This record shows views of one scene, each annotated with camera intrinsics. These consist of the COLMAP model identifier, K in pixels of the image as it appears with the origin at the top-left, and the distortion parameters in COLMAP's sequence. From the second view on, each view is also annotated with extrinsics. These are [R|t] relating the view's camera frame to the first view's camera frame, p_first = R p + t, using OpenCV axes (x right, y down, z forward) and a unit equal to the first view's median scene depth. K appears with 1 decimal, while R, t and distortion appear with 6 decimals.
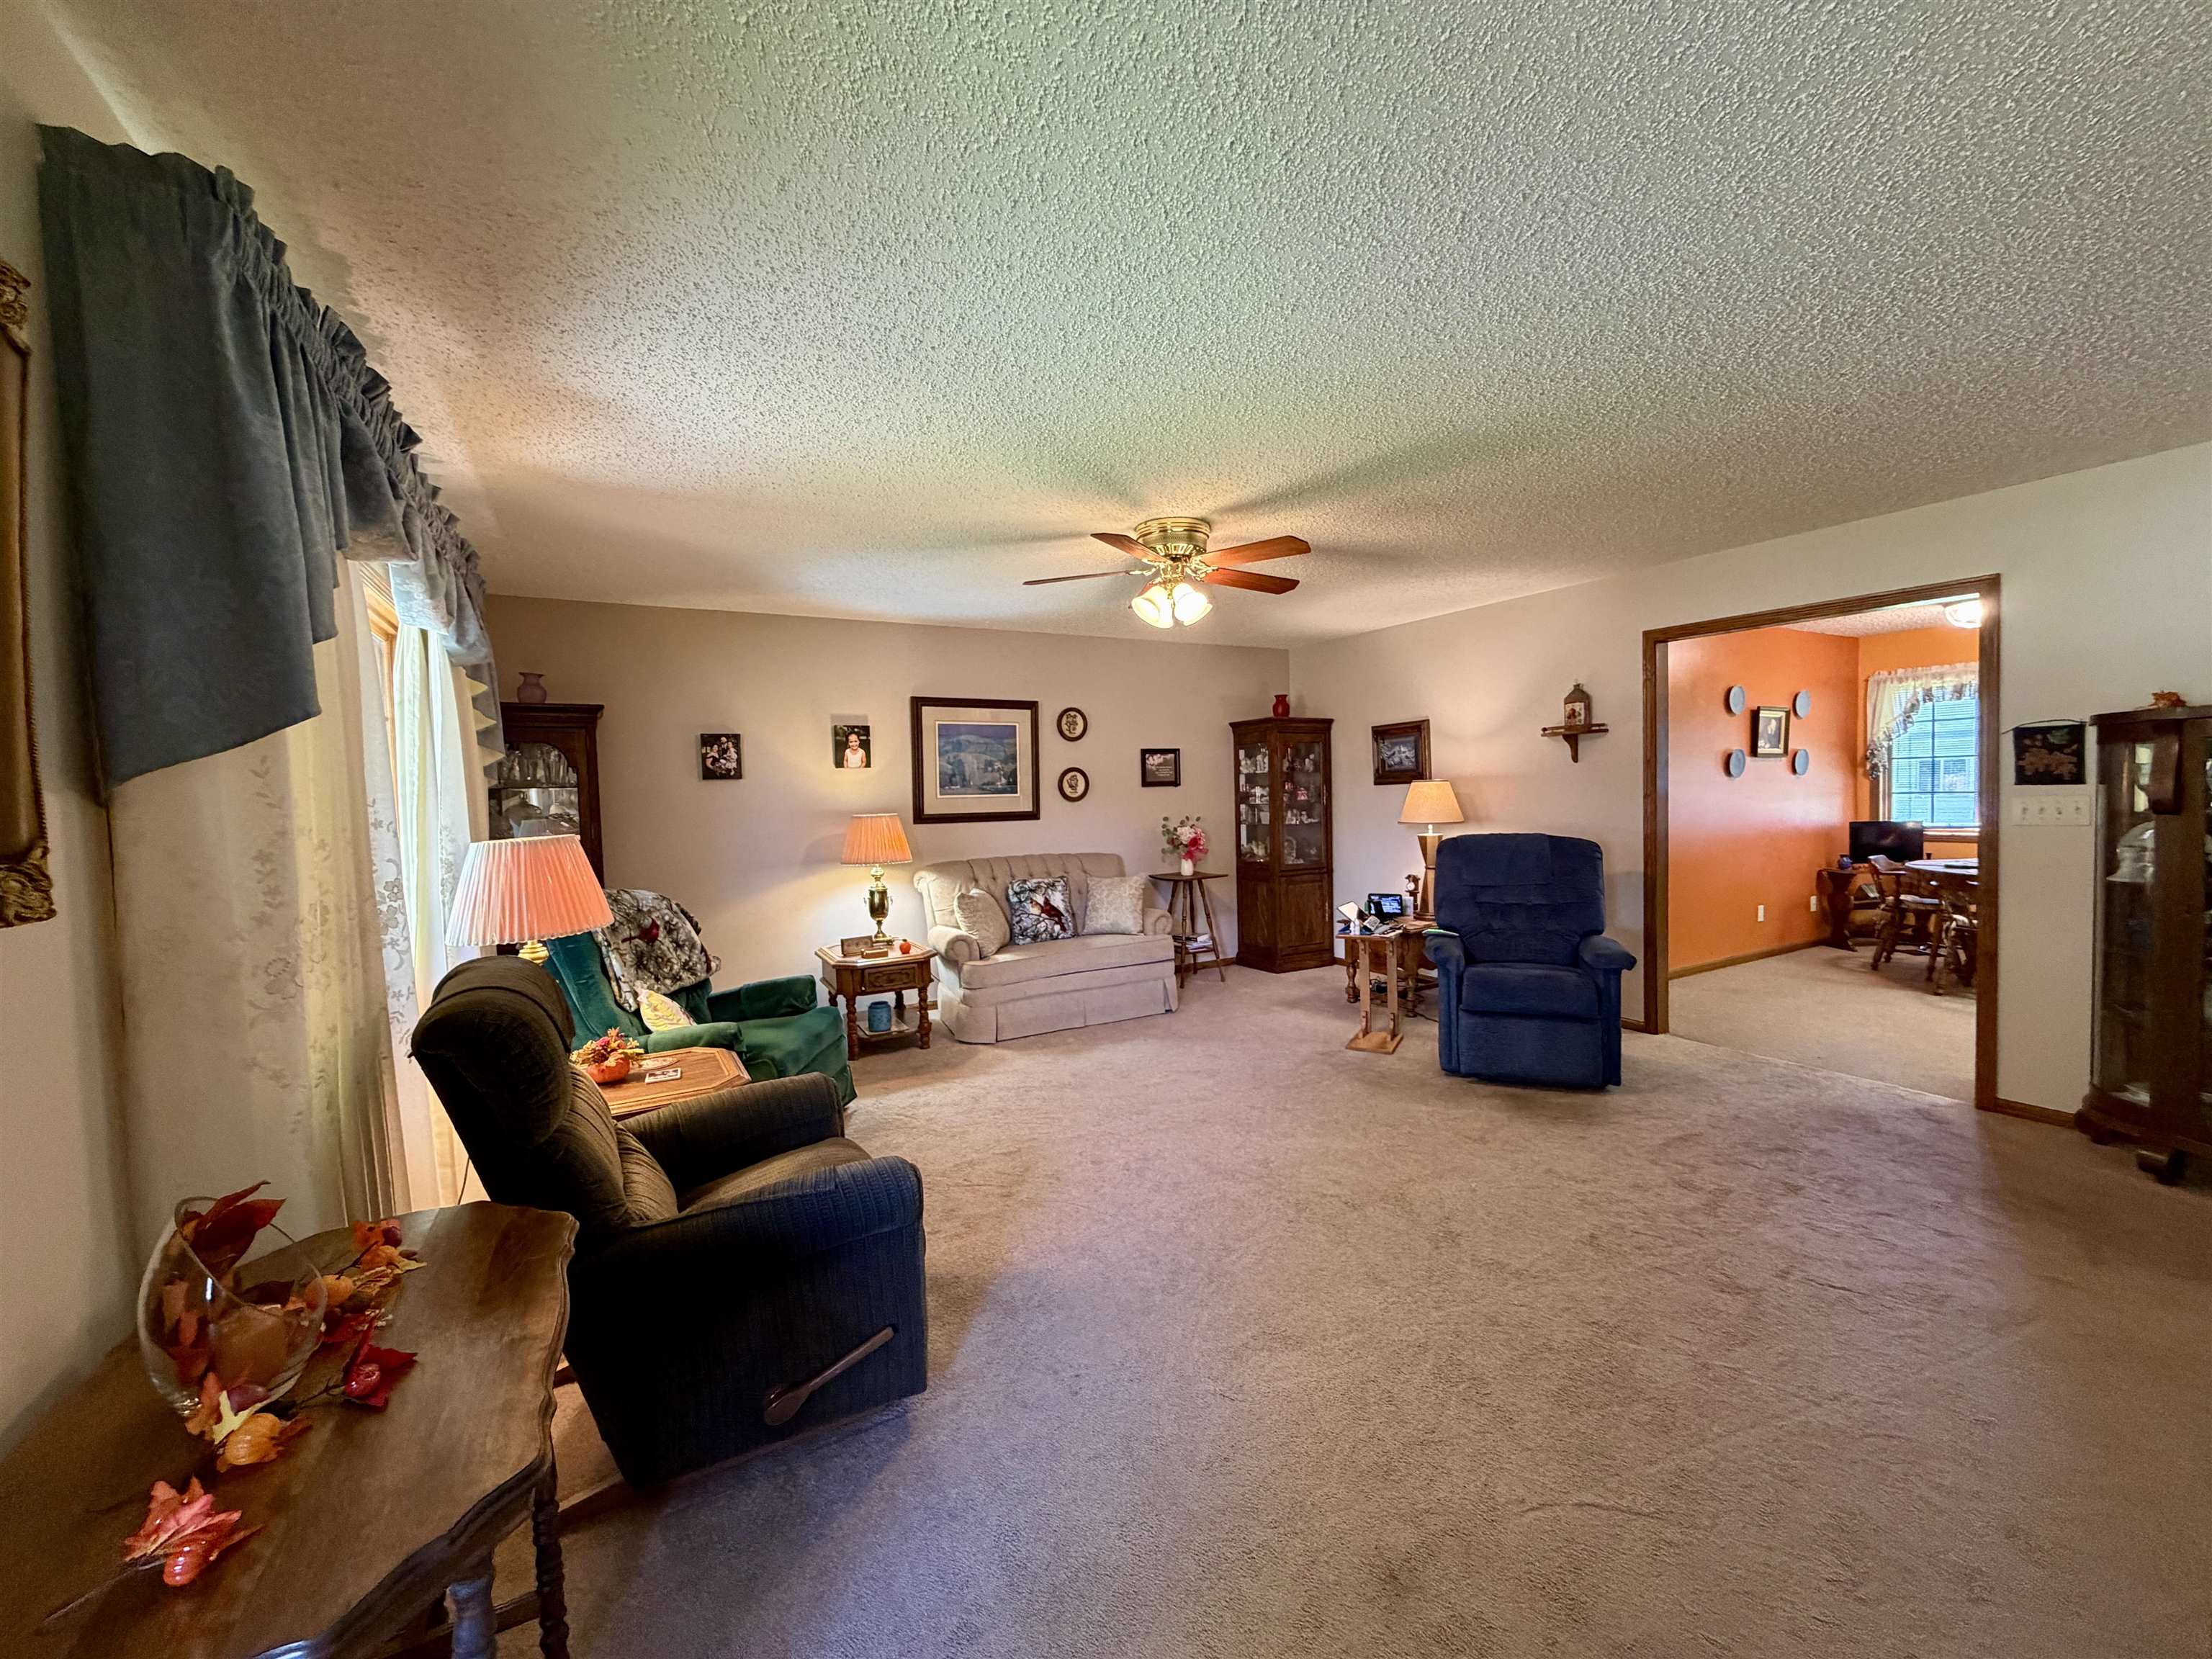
lens RADIAL K [[882.9, 0, 1106.0], [0, 882.9, 829.5], [0, 0, 1]] dist [0.000549, 0.000047]
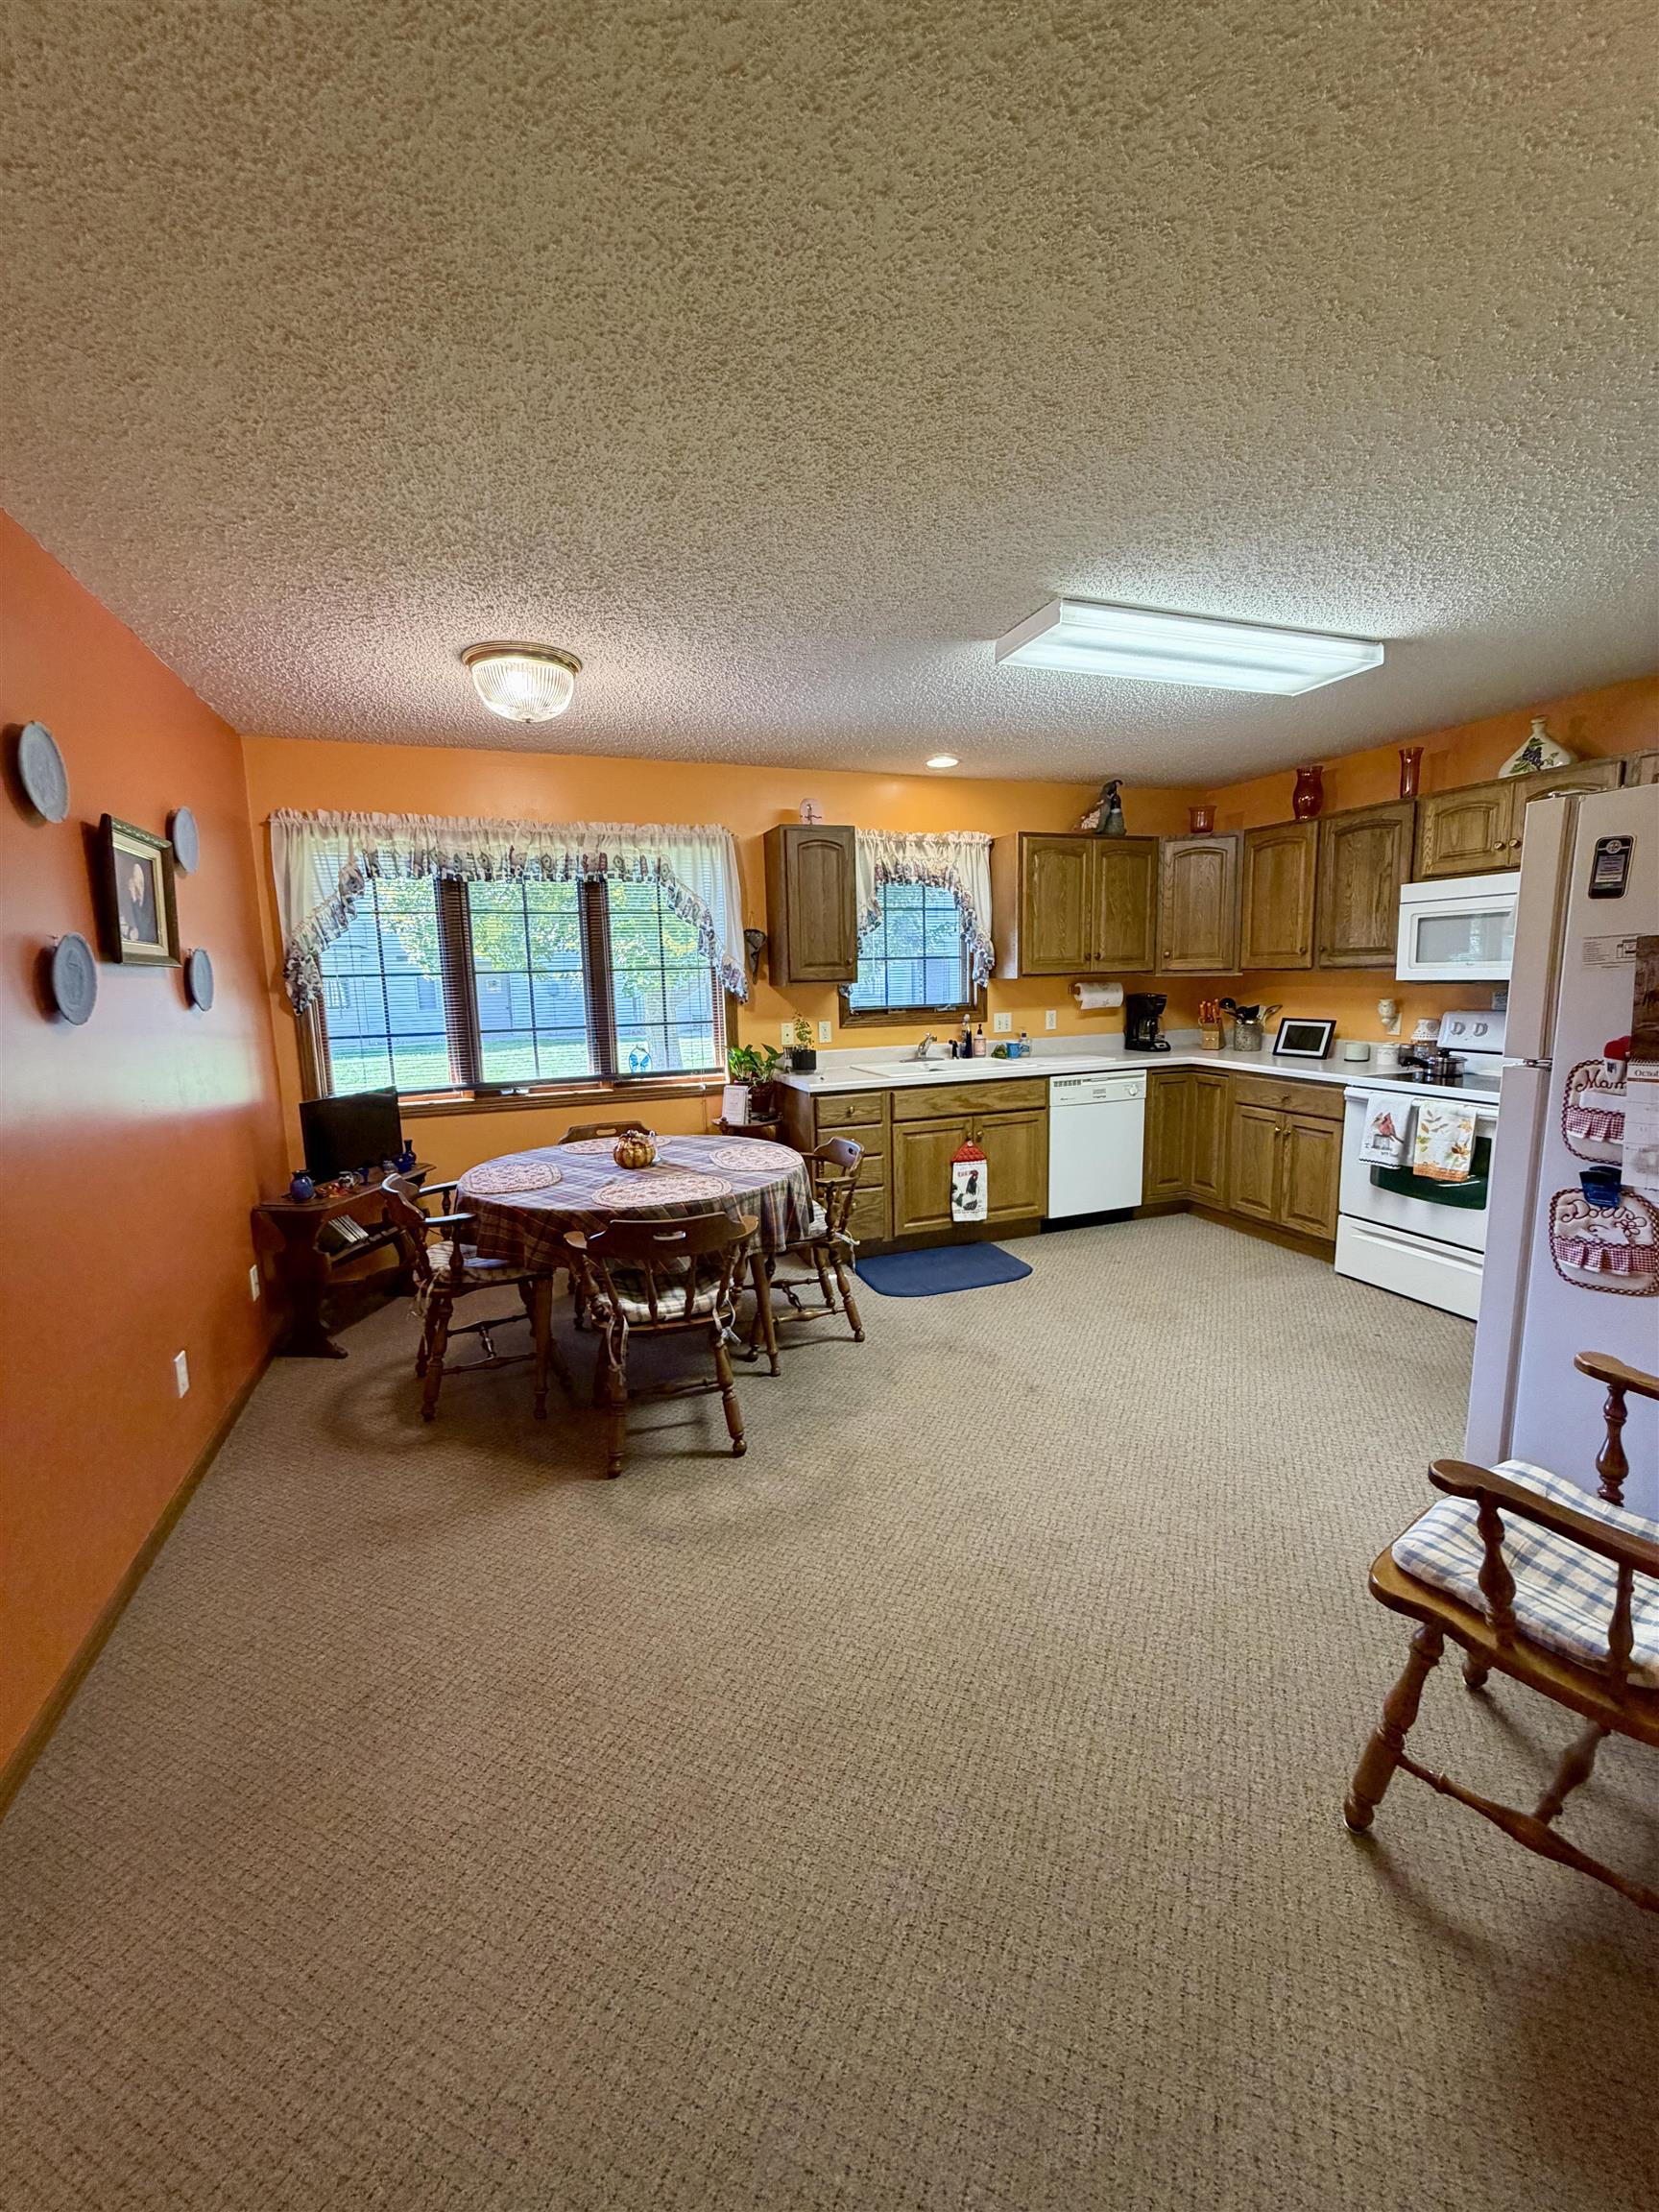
lens RADIAL K [[905.3, 0, 829.5], [0, 905.3, 1106.0], [0, 0, 1]] dist [-0.001037, -0.000067]
pose [[0.164236, -0.117592, 0.979387, 0.393726], [0.054369, 0.992439, 0.110041, -0.046808], [-0.984922, 0.035175, 0.169388, 0.617859]]
